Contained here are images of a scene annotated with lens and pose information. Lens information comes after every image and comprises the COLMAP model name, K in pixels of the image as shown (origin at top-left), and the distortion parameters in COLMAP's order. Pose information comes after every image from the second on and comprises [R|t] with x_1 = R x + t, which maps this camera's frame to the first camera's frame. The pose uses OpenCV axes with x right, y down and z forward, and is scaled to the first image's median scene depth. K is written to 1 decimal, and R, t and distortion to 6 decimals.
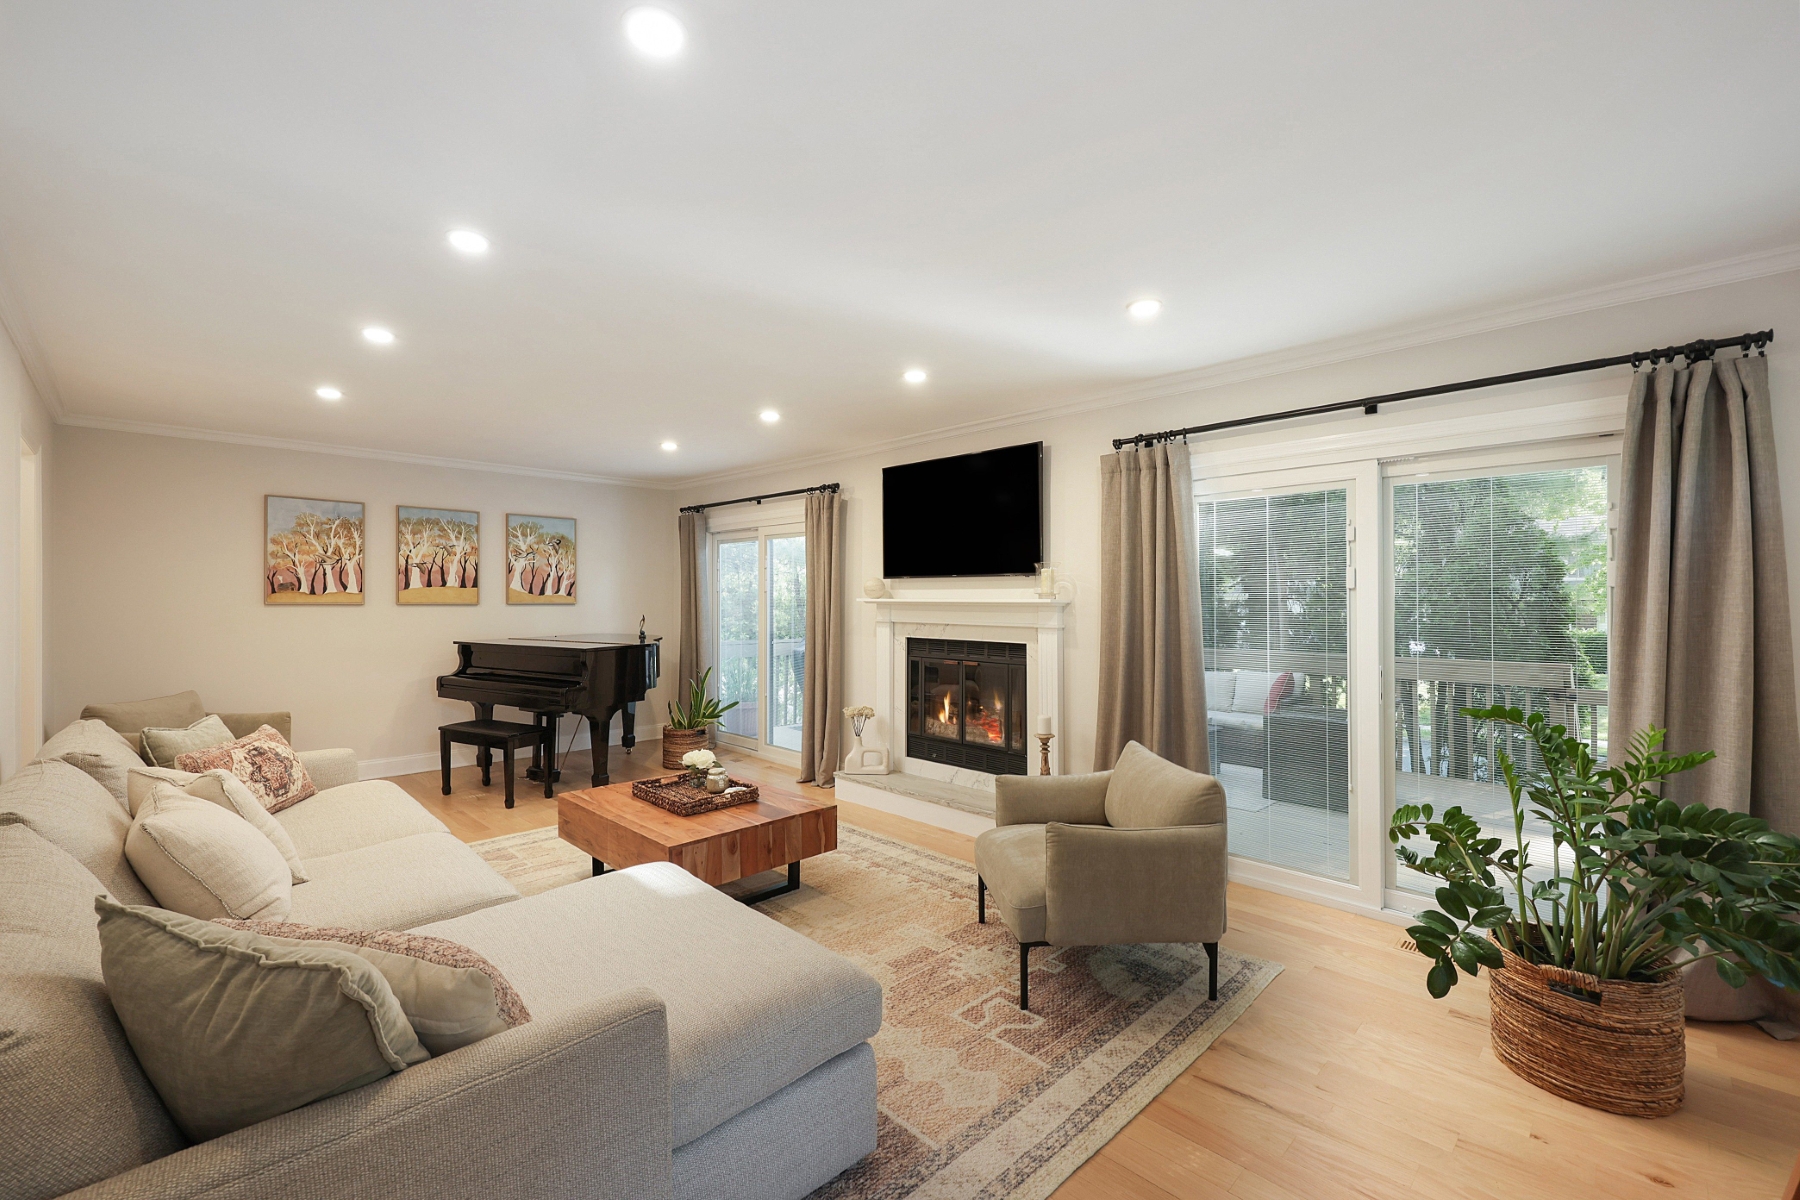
lens RADIAL K [[734.1, 0, 900.0], [0, 734.1, 600.0], [0, 0, 1]] dist [-0.000080, -0.000008]
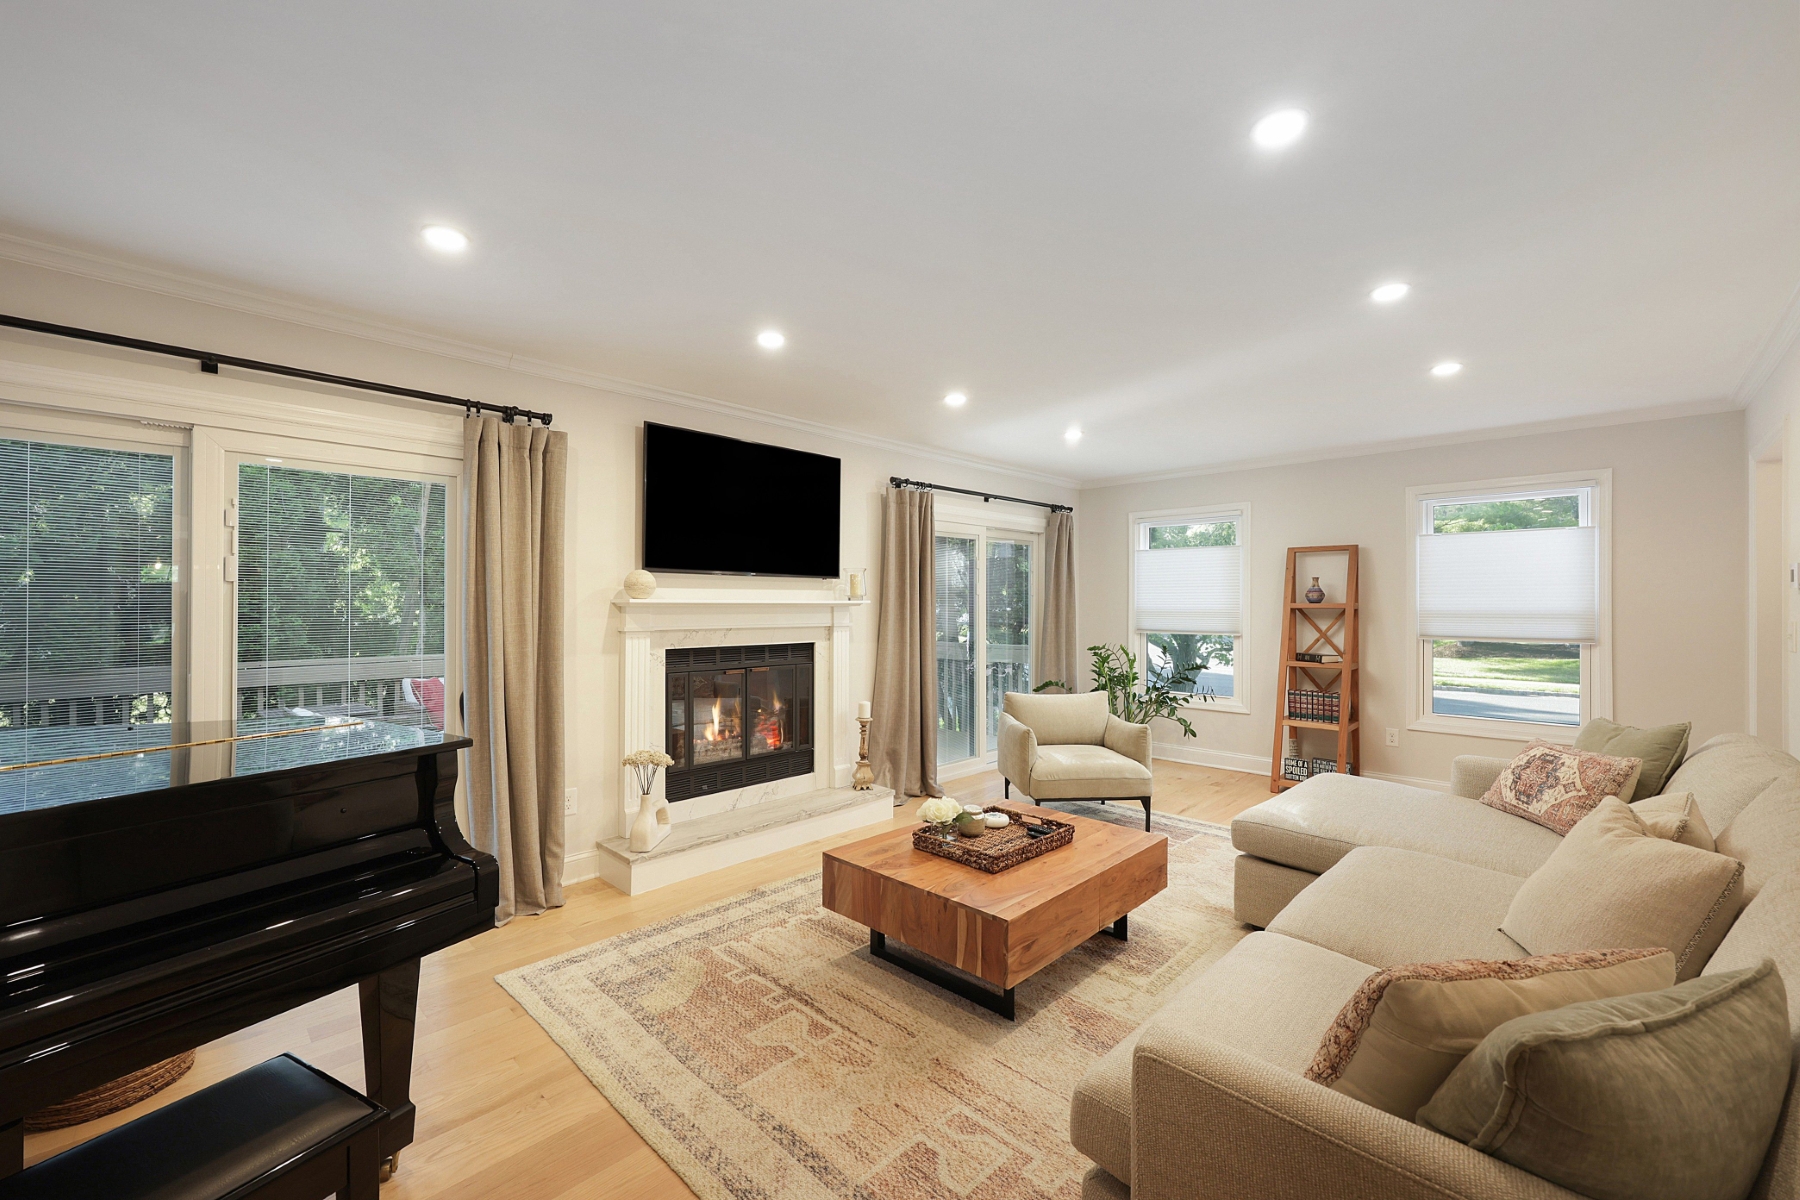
lens RADIAL K [[734.1, 0, 900.0], [0, 734.1, 600.0], [0, 0, 1]] dist [-0.000080, -0.000008]
pose [[0.034290, 0.000984, 0.999411, -0.843777], [-0.012839, 0.999917, -0.000544, -0.001915], [-0.999329, -0.012813, 0.034299, 0.798420]]
